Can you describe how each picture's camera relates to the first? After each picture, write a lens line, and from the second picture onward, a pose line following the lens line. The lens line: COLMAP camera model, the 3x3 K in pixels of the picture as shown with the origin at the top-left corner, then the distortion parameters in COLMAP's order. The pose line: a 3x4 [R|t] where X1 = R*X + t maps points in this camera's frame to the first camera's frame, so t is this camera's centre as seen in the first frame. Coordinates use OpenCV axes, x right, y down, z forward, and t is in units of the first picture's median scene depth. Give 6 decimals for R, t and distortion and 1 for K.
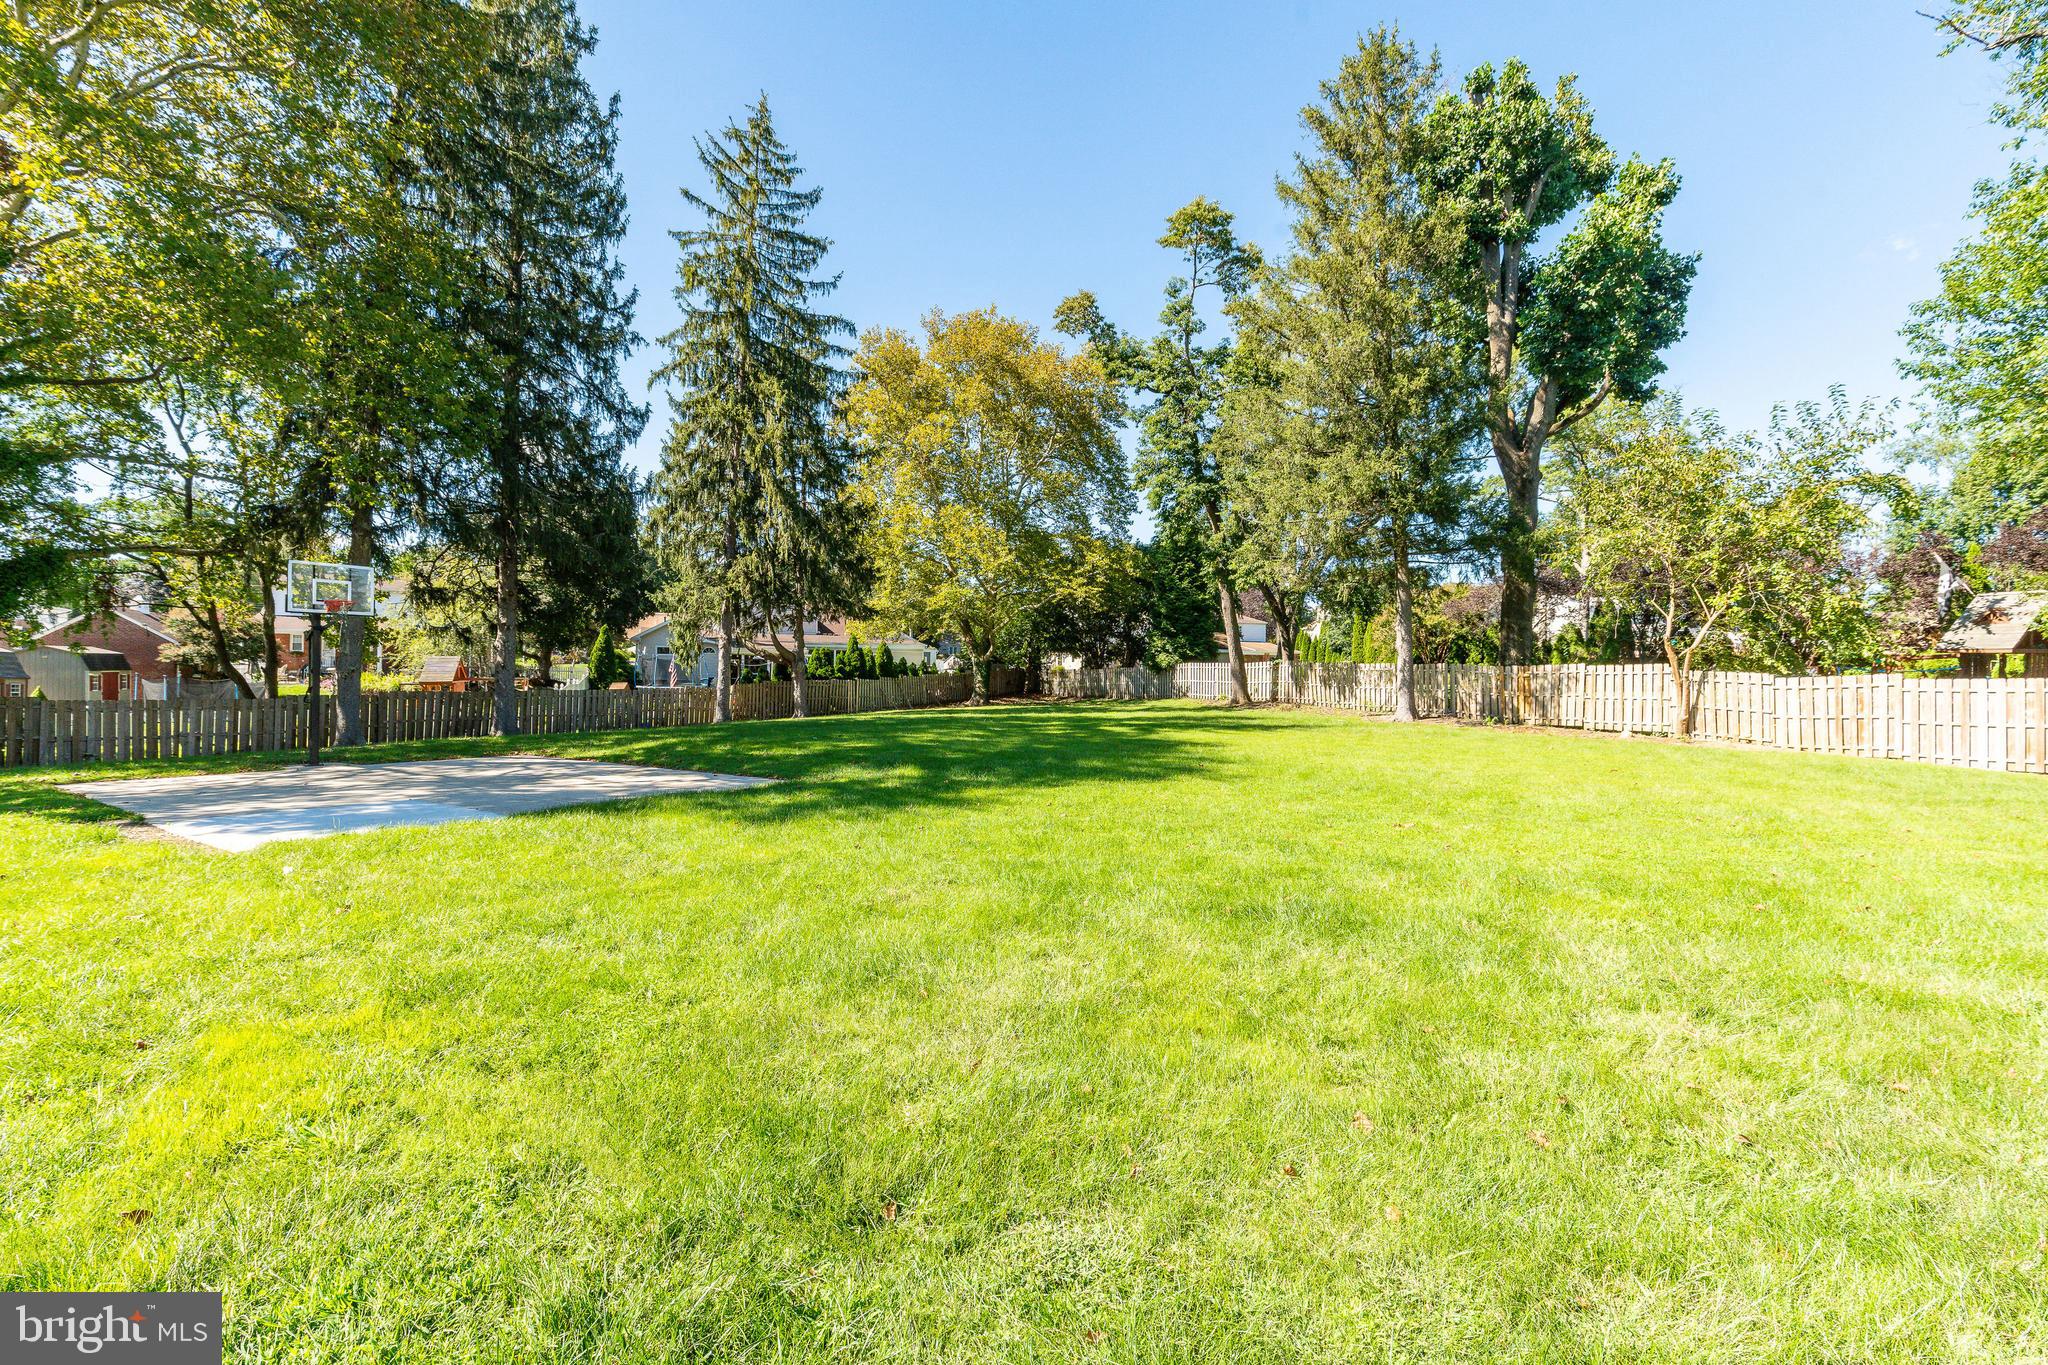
lens RADIAL K [[924.6, 0, 1025.3], [0, 924.6, 671.6], [0, 0, 1]] dist [0.001952, -0.000034]
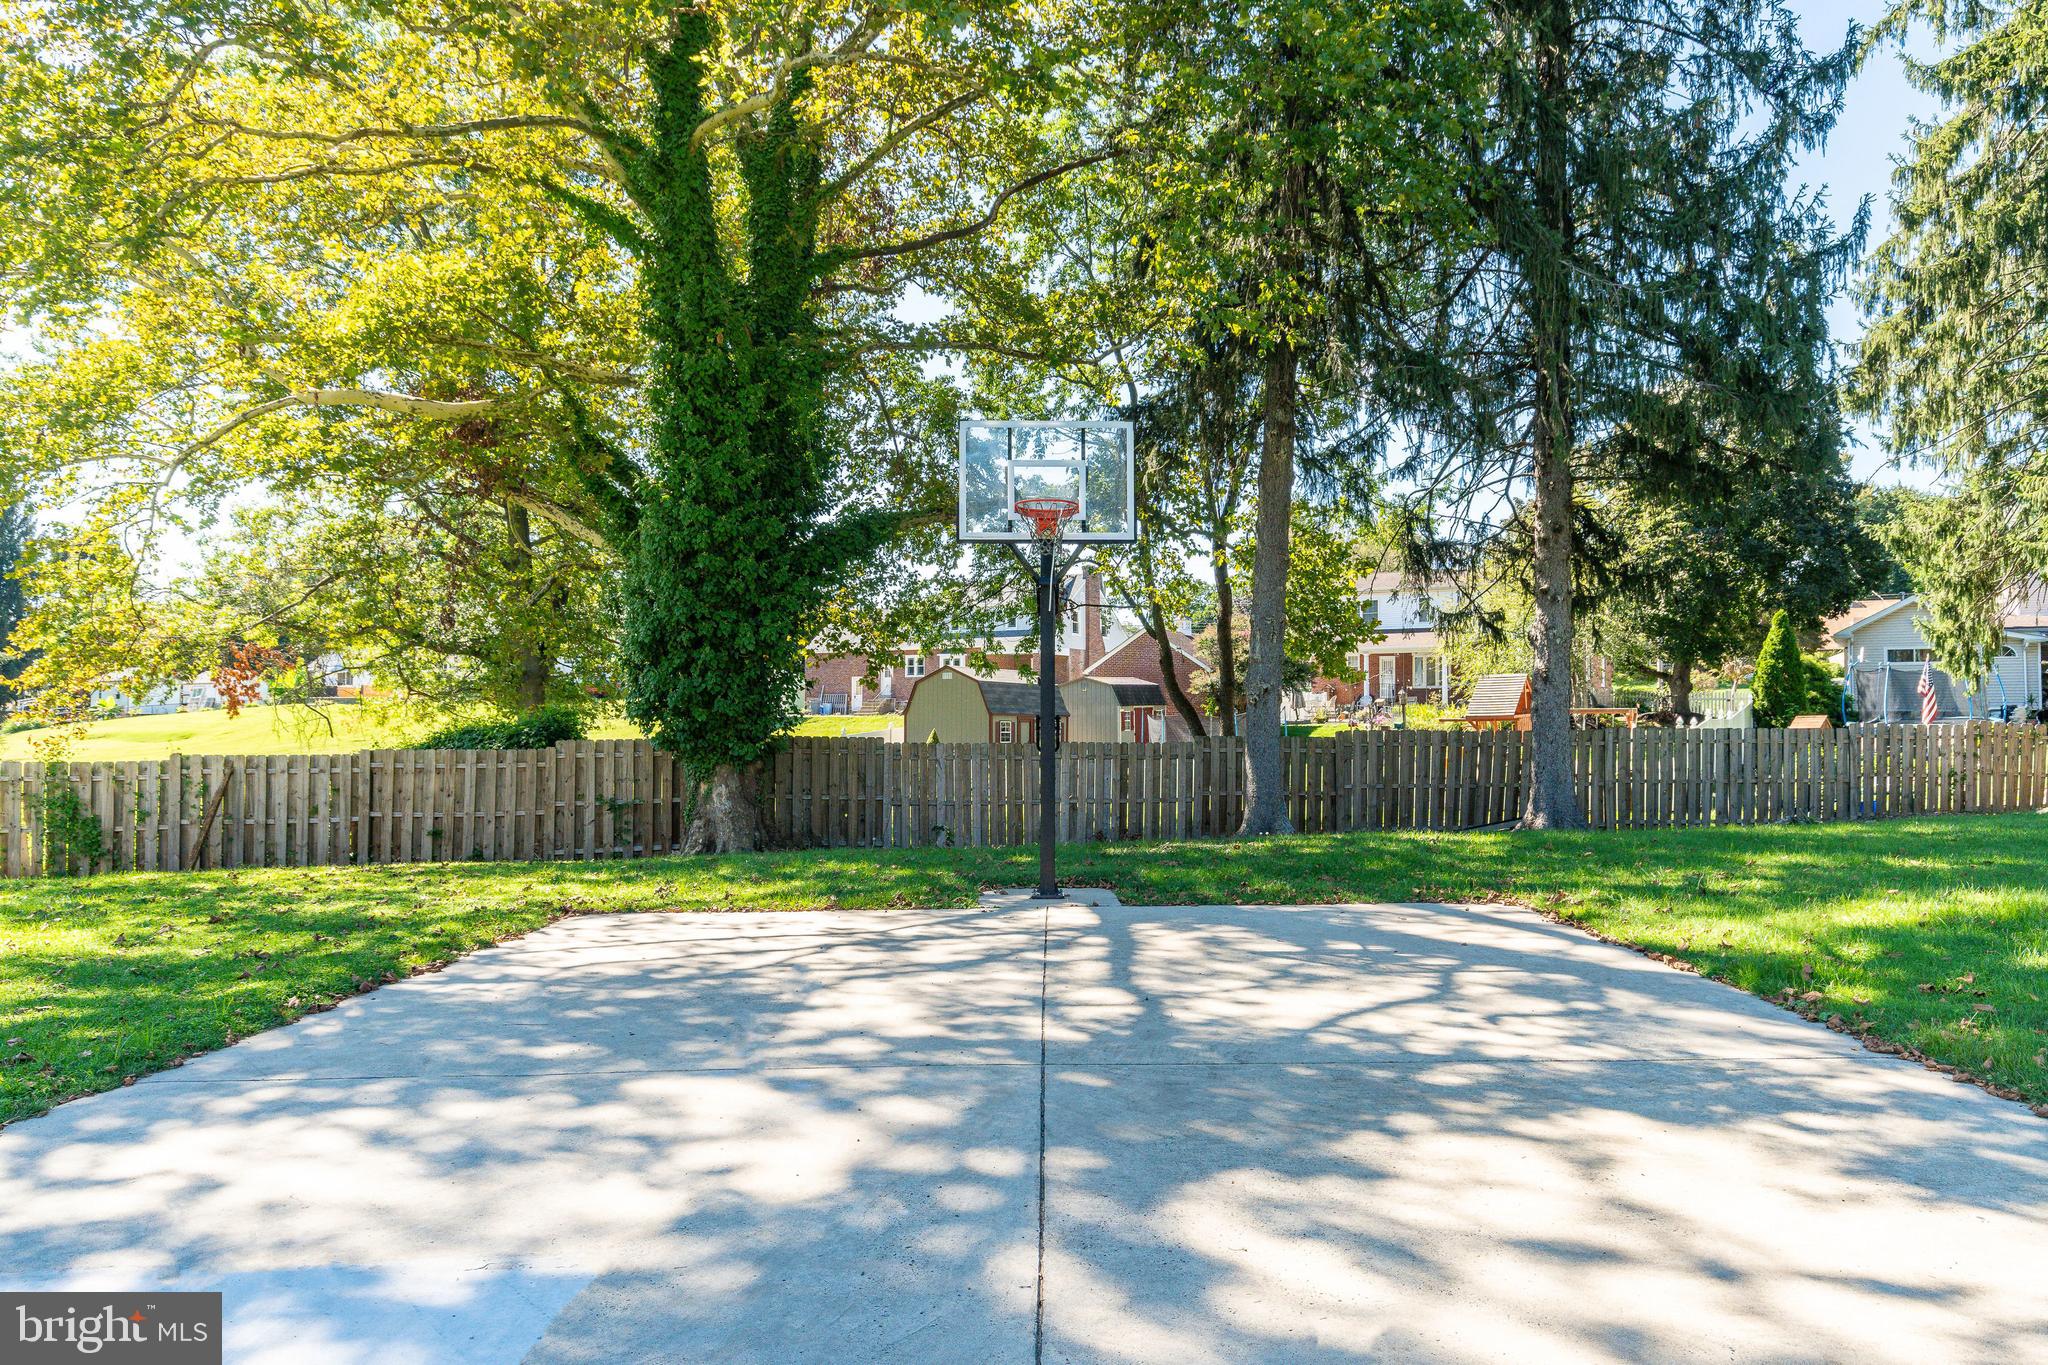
lens RADIAL K [[1340.3, 0, 1023.1], [0, 1340.3, 671.5], [0, 0, 1]] dist [0.004508, 0.003648]
pose [[0.582575, -0.035557, -0.811999, -0.117013], [0.015120, 0.999344, -0.032913, 0.007159], [0.812636, 0.006896, 0.582730, 0.281016]]
